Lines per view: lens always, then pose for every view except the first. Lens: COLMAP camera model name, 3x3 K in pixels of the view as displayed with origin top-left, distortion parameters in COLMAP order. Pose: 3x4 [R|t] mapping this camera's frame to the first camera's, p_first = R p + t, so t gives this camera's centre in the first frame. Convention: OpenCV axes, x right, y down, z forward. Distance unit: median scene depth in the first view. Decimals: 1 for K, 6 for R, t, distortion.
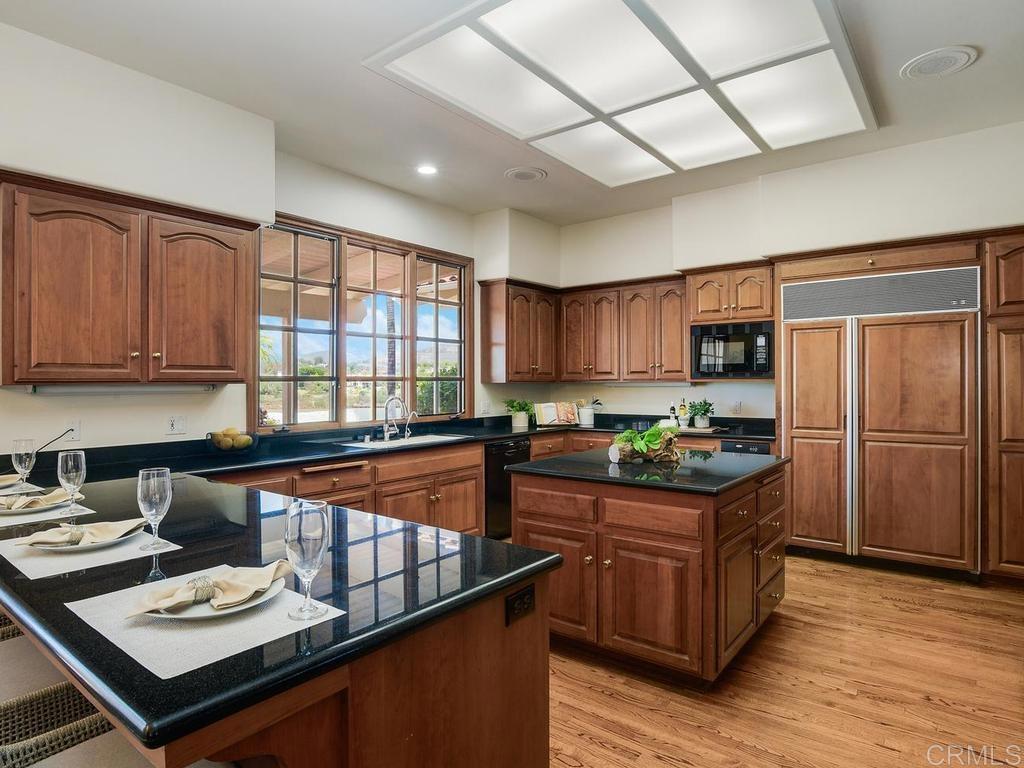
lens RADIAL K [[580.2, 0, 505.1], [0, 580.2, 380.4], [0, 0, 1]] dist [-0.017761, -0.002687]
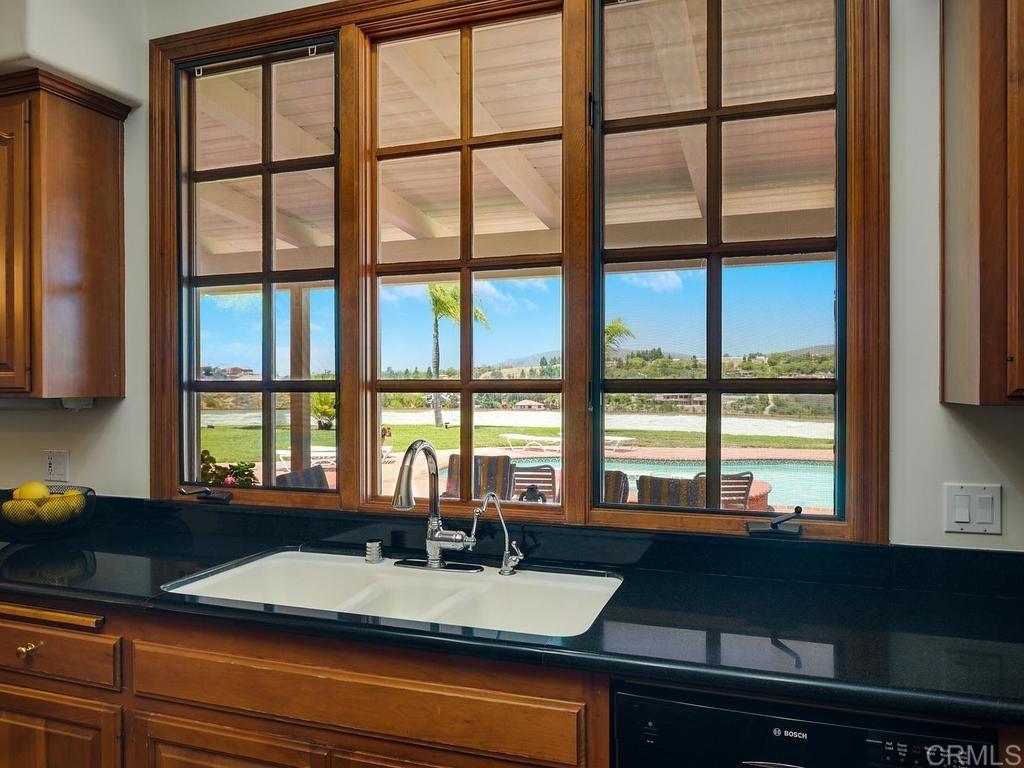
lens RADIAL K [[705.6, 0, 513.9], [0, 705.6, 382.2], [0, 0, 1]] dist [0.005543, -0.002578]
pose [[0.331085, 0.002034, -0.943599, 0.214131], [0.004101, 0.999985, 0.003595, -0.006750], [0.943592, -0.005060, 0.331072, 0.939660]]
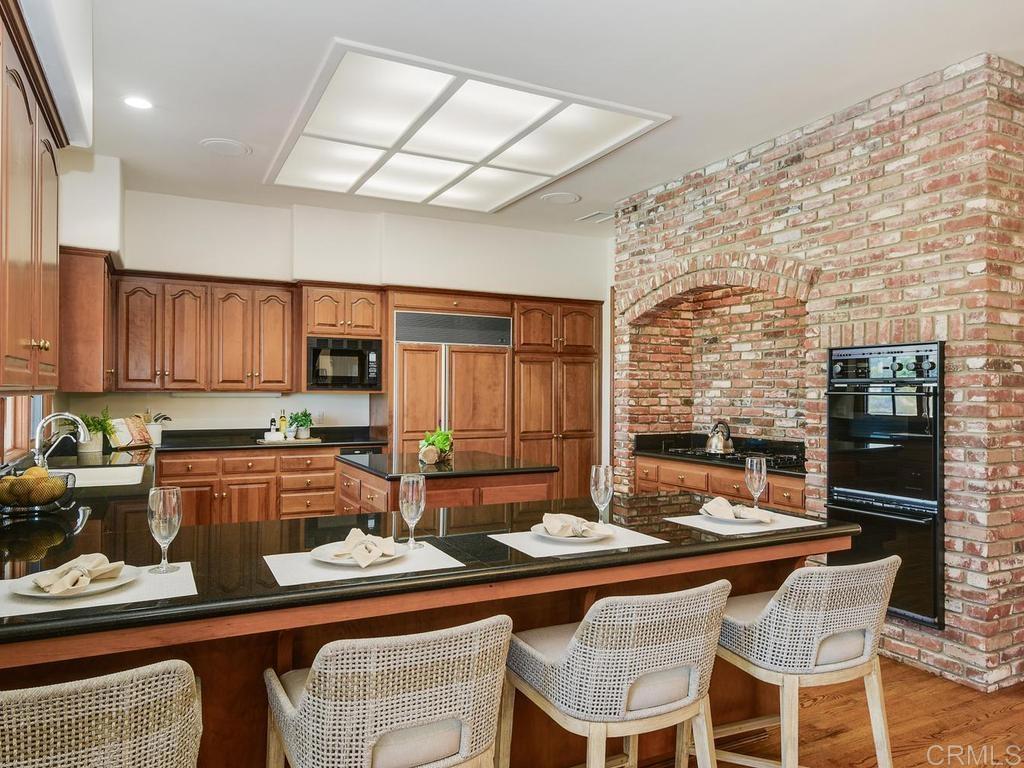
lens RADIAL K [[705.6, 0, 515.6], [0, 705.6, 382.4], [0, 0, 1]] dist [0.005543, -0.002578]
pose [[0.415079, 0.019275, 0.909581, -0.715394], [-0.011973, 0.999805, -0.015723, -0.000492], [-0.909707, -0.004364, 0.415229, 0.182055]]
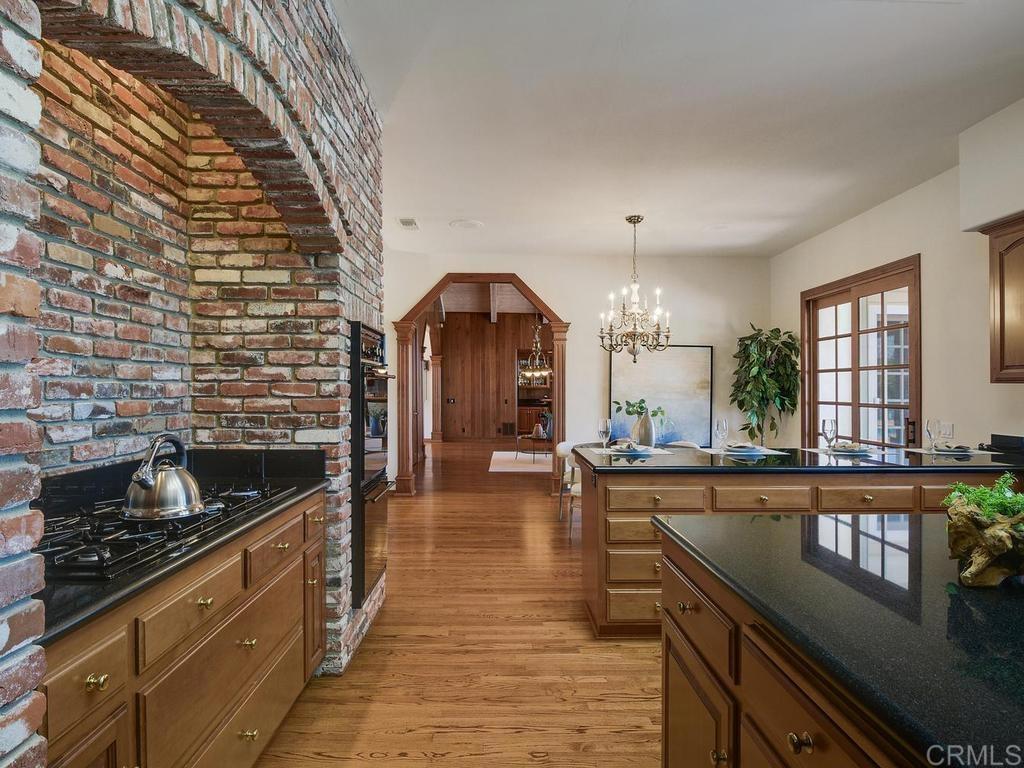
lens RADIAL K [[589.4, 0, 505.0], [0, 589.4, 392.3], [0, 0, 1]] dist [-0.012973, -0.005240]
pose [[-0.772728, 0.004939, -0.634718, 0.538344], [0.003380, 0.999988, 0.003666, 0.012158], [0.634728, 0.000688, -0.772735, 0.787679]]
